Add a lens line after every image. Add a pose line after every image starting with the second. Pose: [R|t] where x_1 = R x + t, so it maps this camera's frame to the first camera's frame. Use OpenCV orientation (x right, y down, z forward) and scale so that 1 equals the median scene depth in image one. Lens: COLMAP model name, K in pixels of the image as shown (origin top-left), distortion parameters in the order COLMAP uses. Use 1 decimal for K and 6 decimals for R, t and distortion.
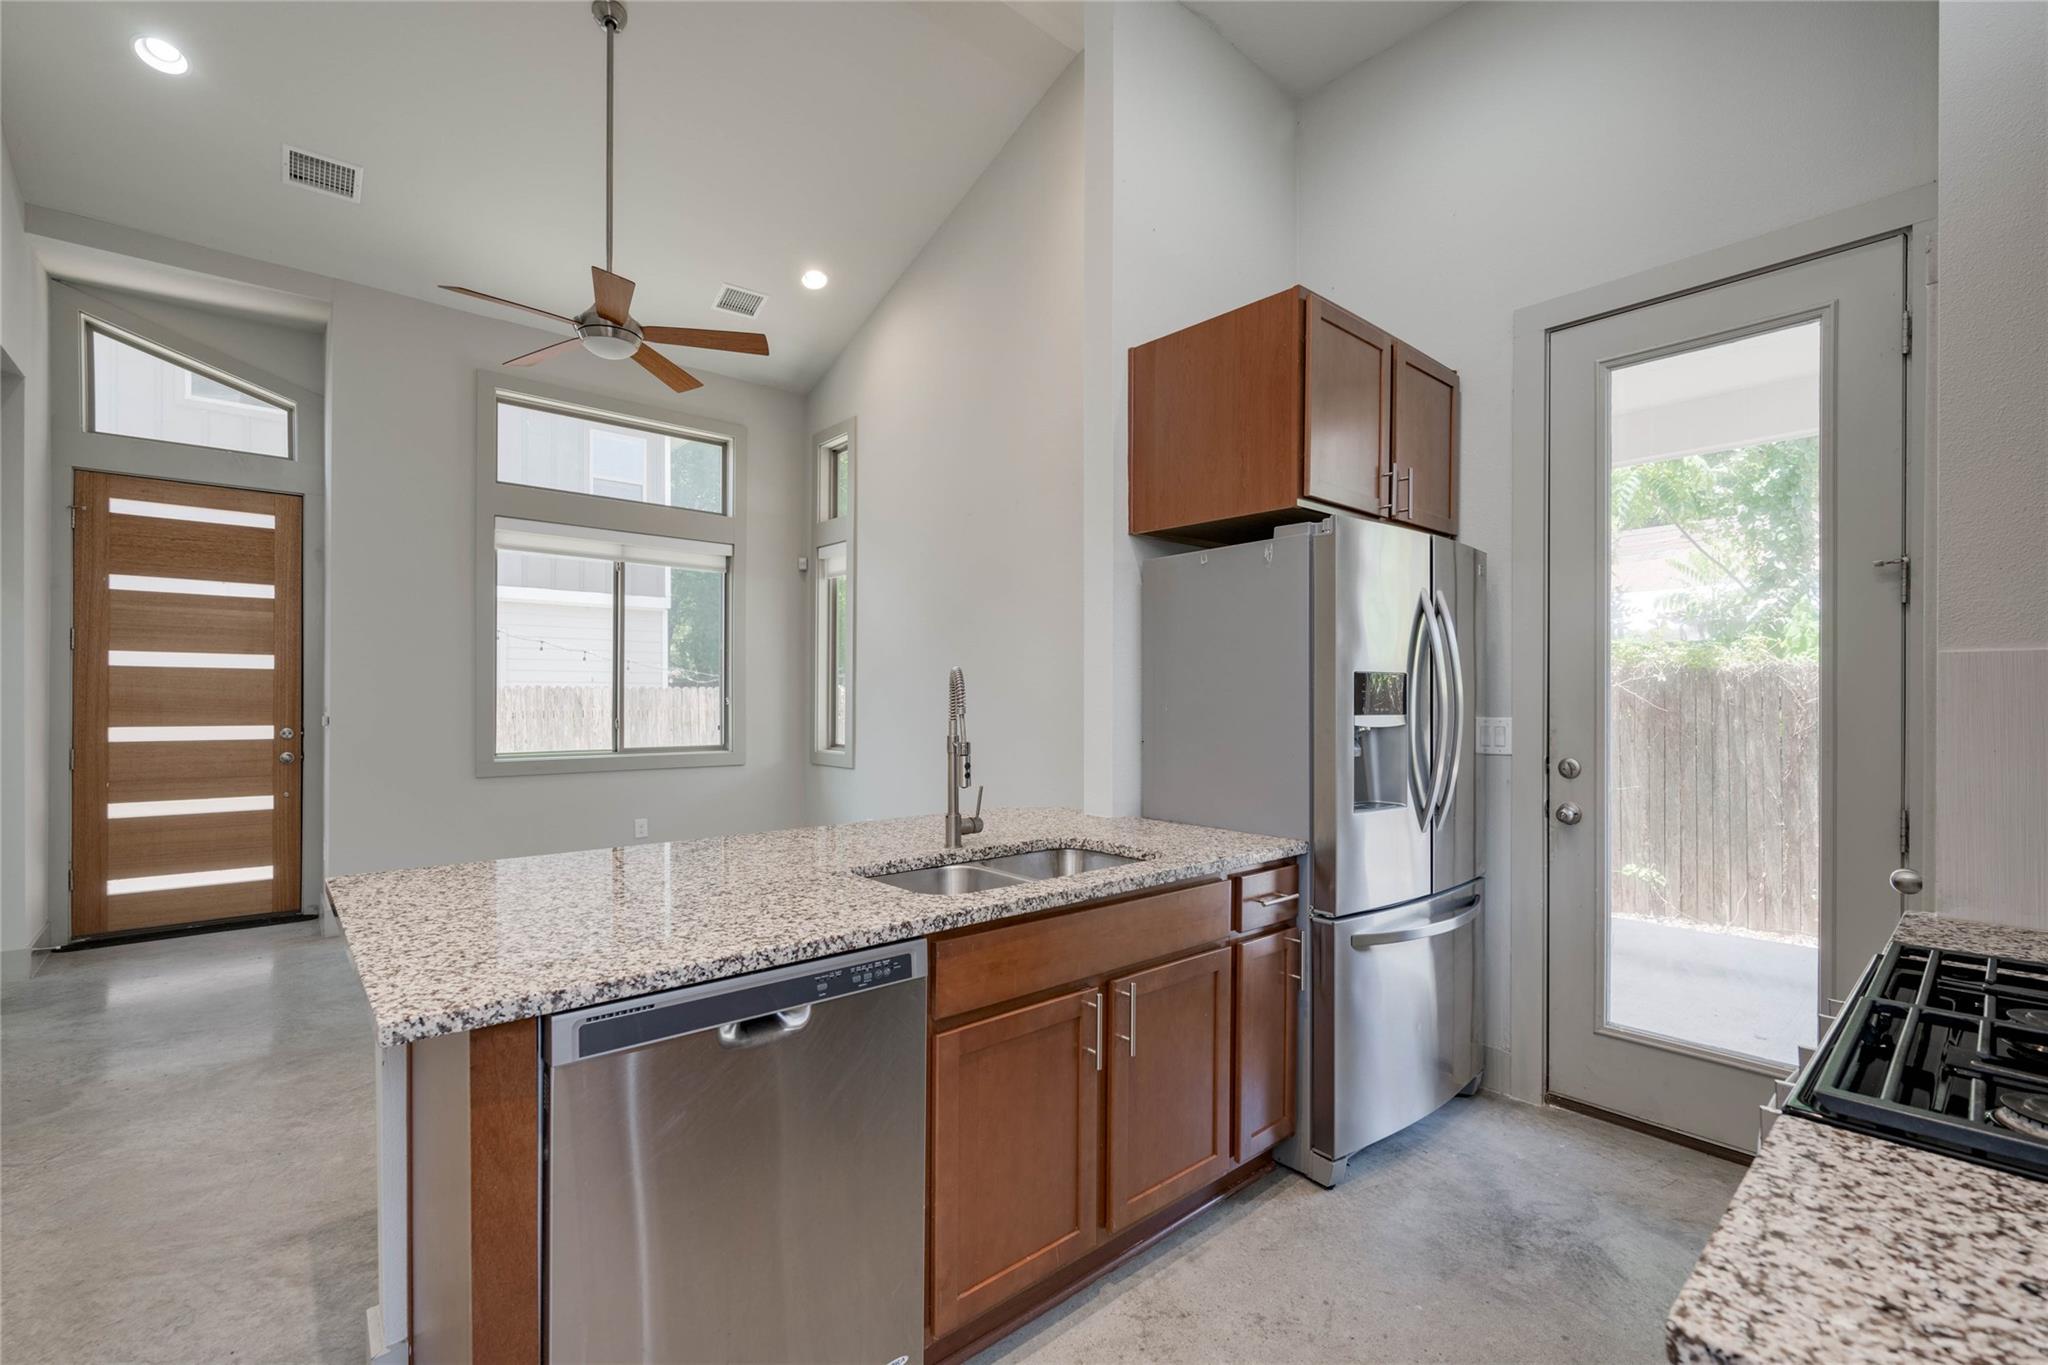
lens RADIAL K [[886.3, 0, 1036.4], [0, 886.3, 699.3], [0, 0, 1]] dist [-0.000930, 0.001468]
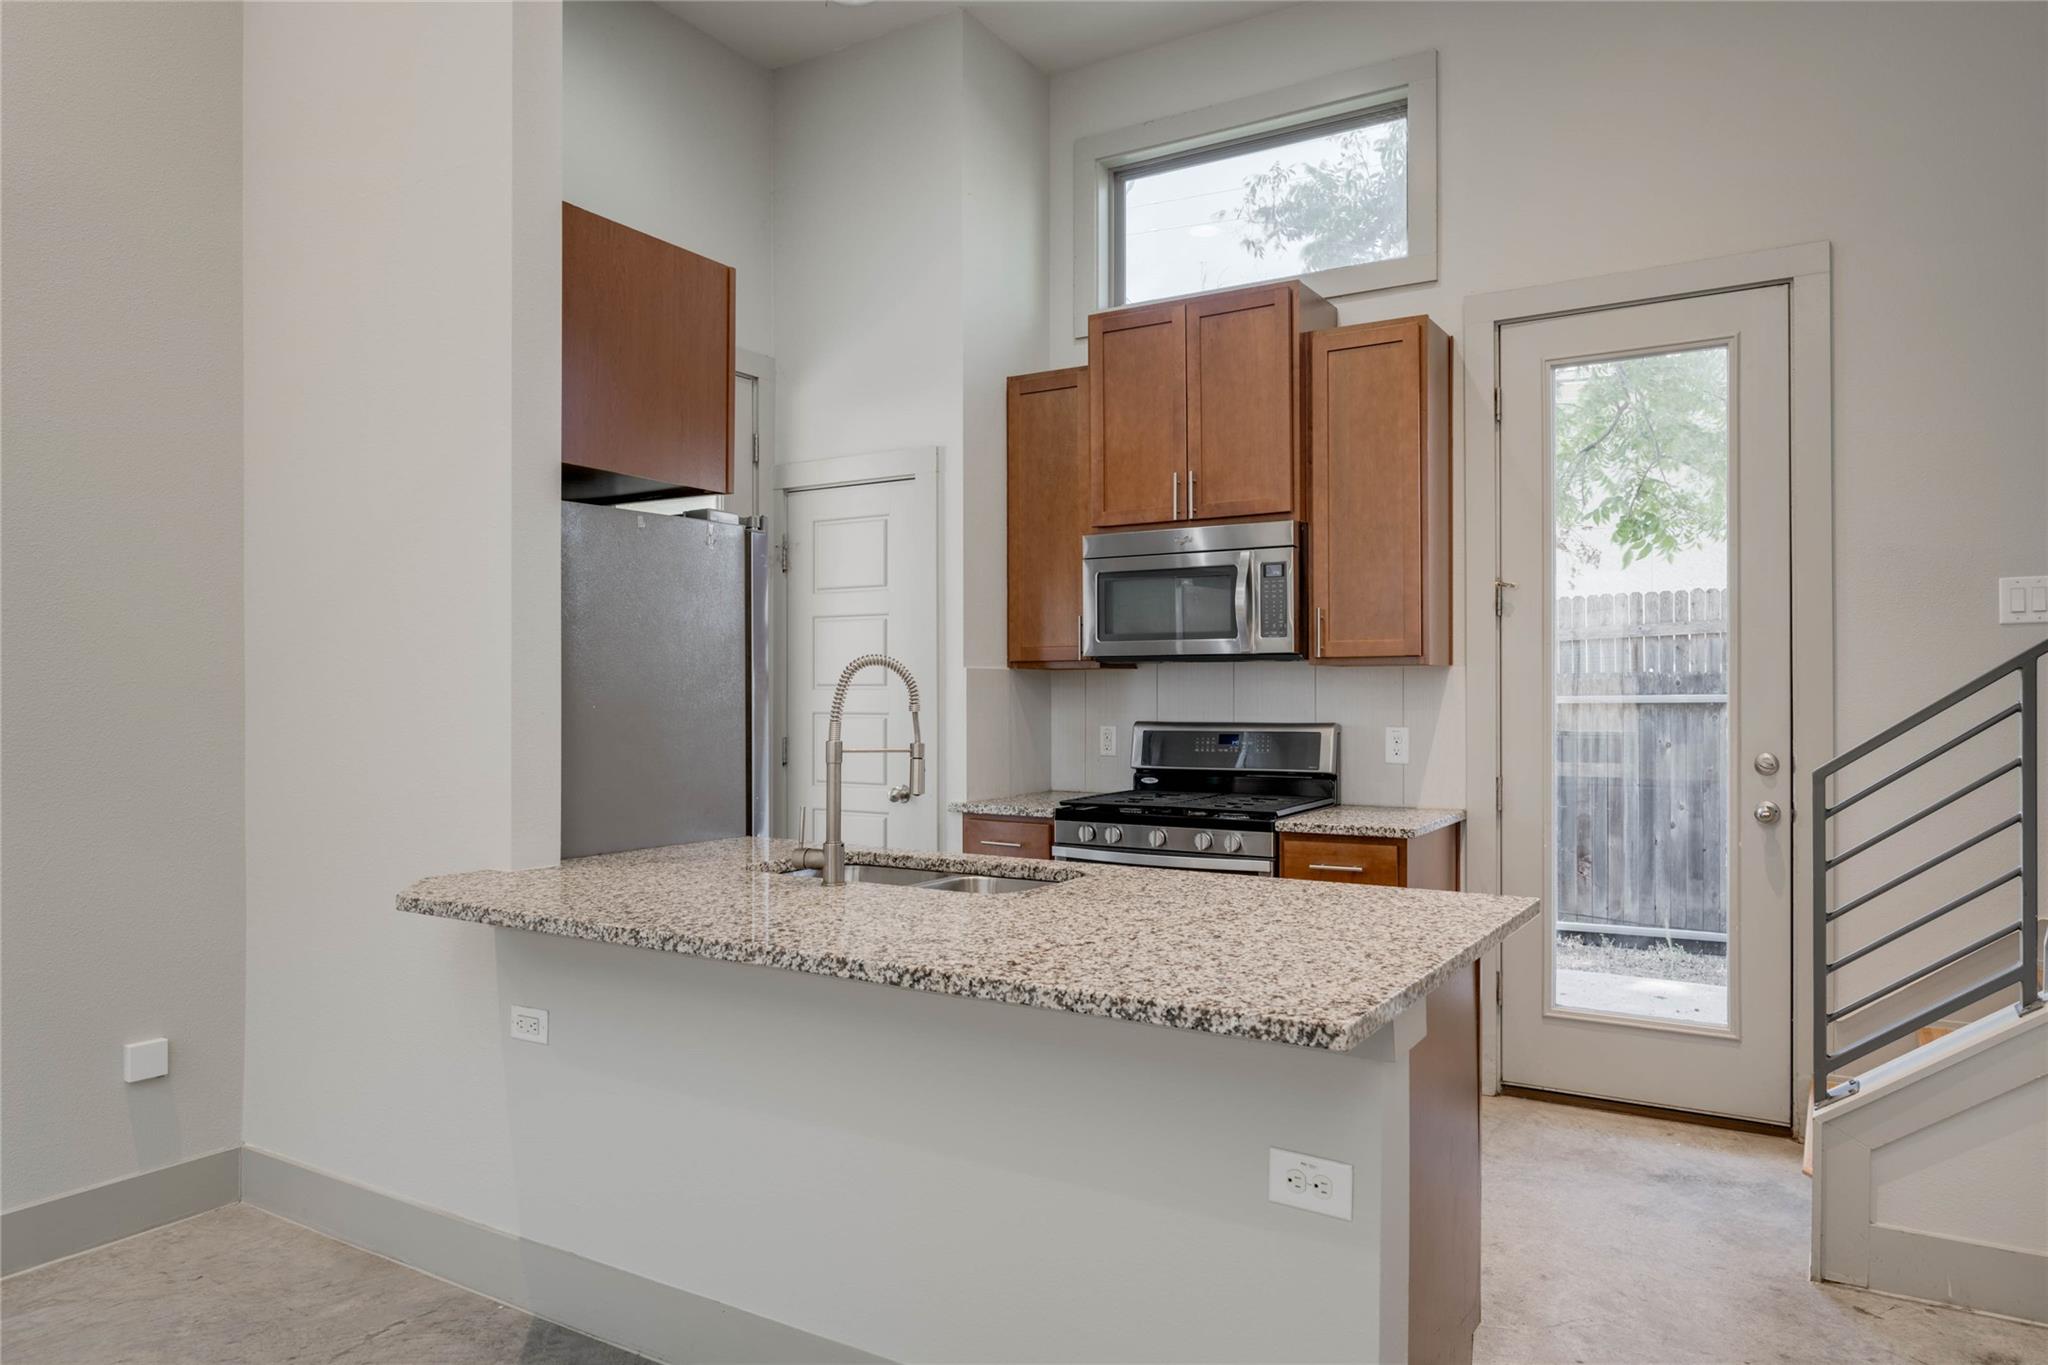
lens RADIAL K [[1308.4, 0, 1026.2], [0, 1308.4, 693.5], [0, 0, 1]] dist [-0.009781, 0.001343]
pose [[-0.284996, -0.003426, 0.958523, -0.998748], [0.002738, 0.999987, 0.004388, -0.005111], [-0.958525, 0.003875, -0.284982, 0.934152]]
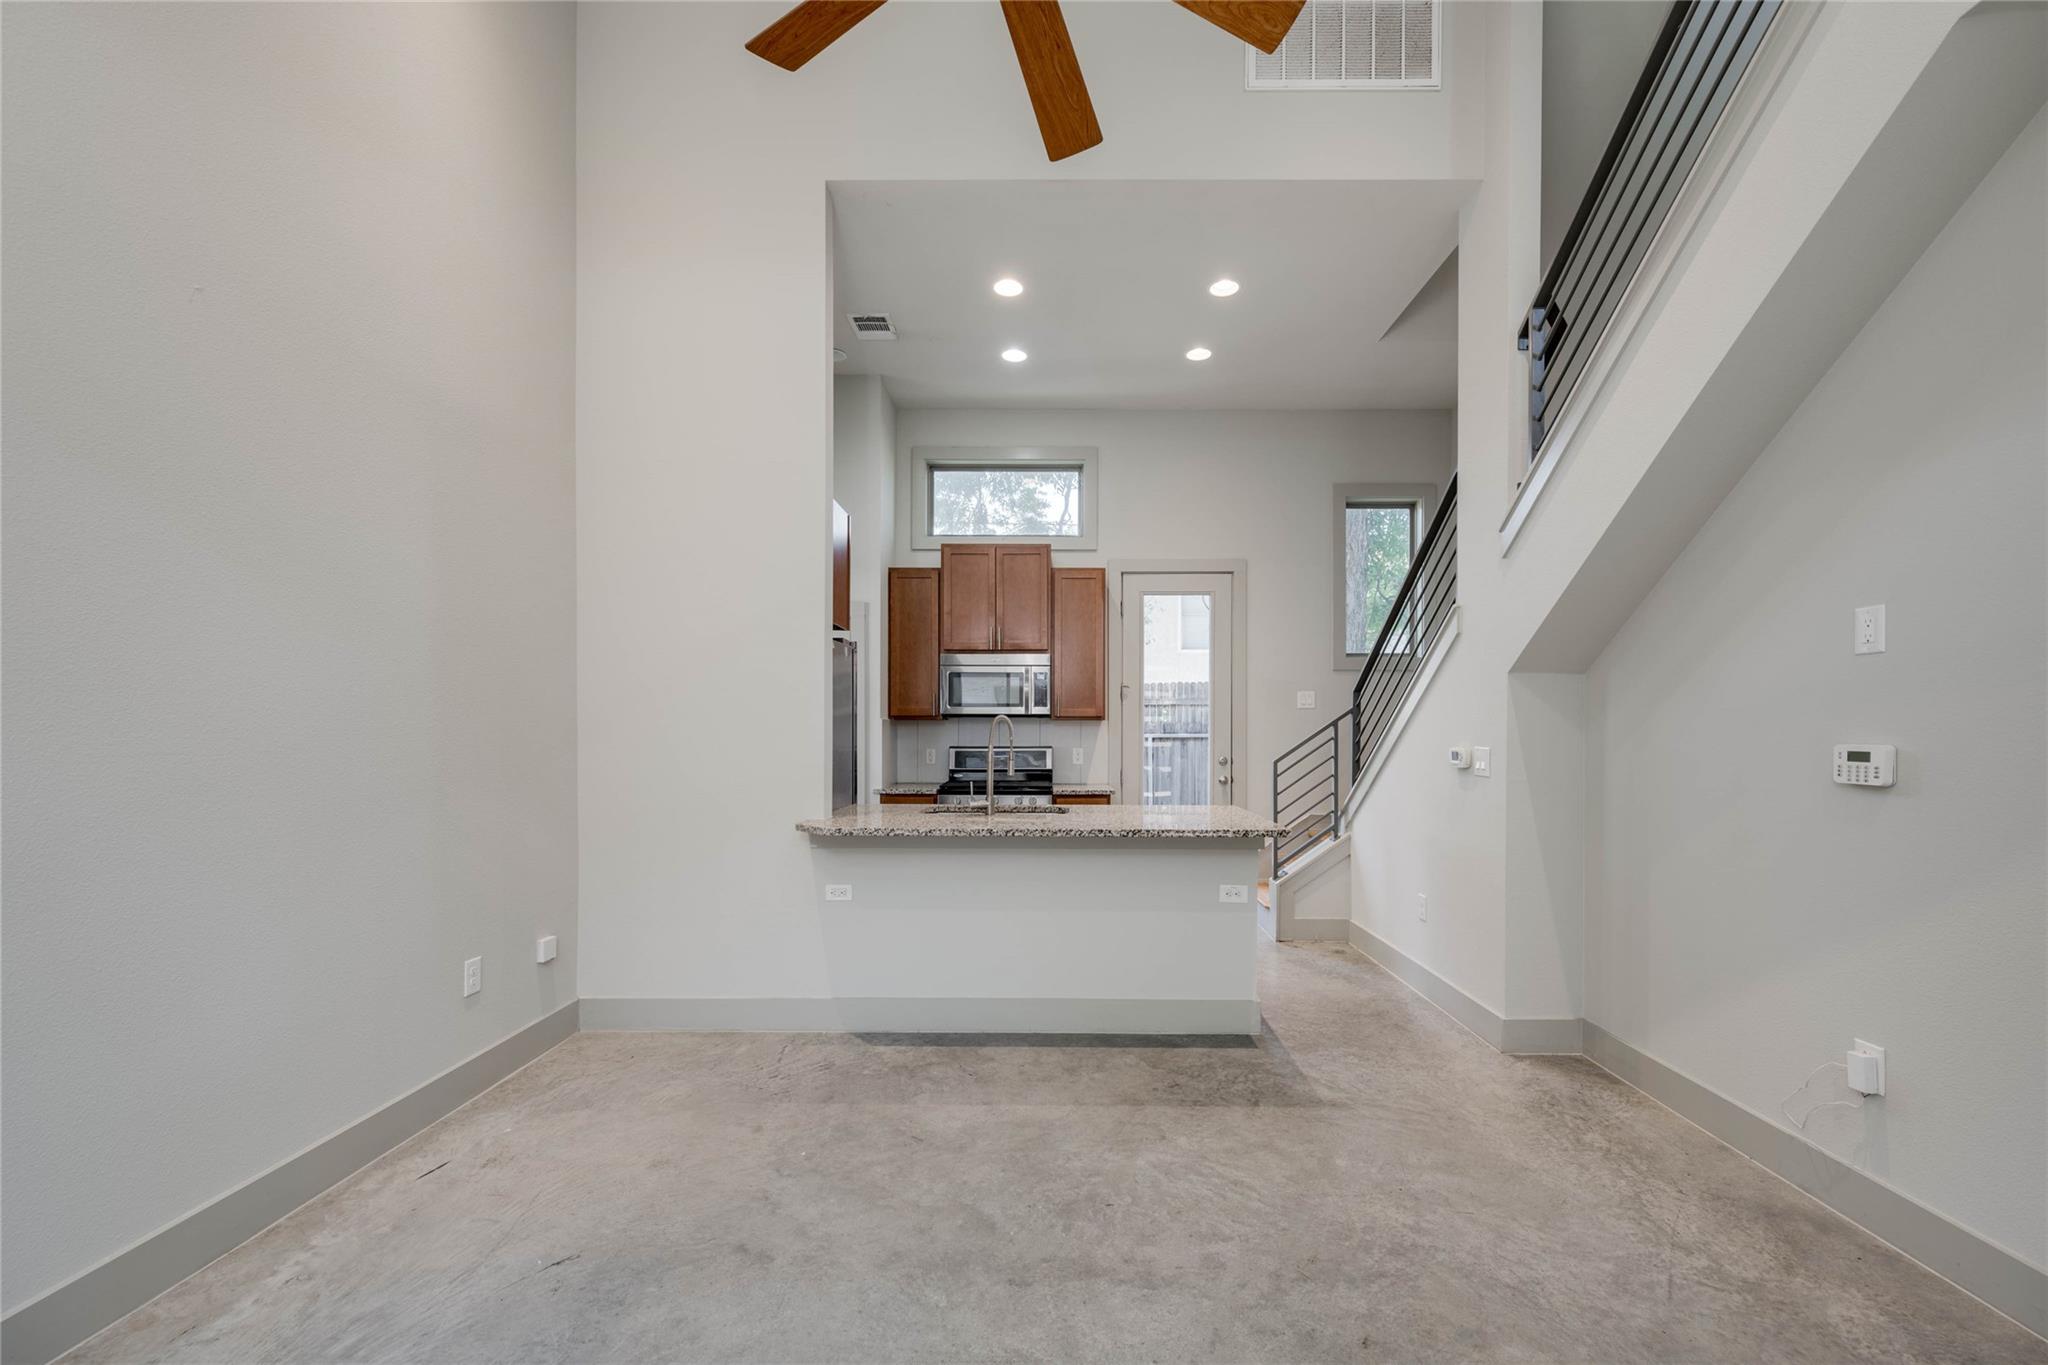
lens RADIAL K [[824.2, 0, 1052.1], [0, 824.2, 736.3], [0, 0, 1]] dist [0.000784, 0.000138]
pose [[-0.740642, -0.007014, 0.671863, -1.048974], [-0.002317, 0.999966, 0.007884, -0.005452], [-0.671896, 0.004283, -0.740633, 1.729170]]
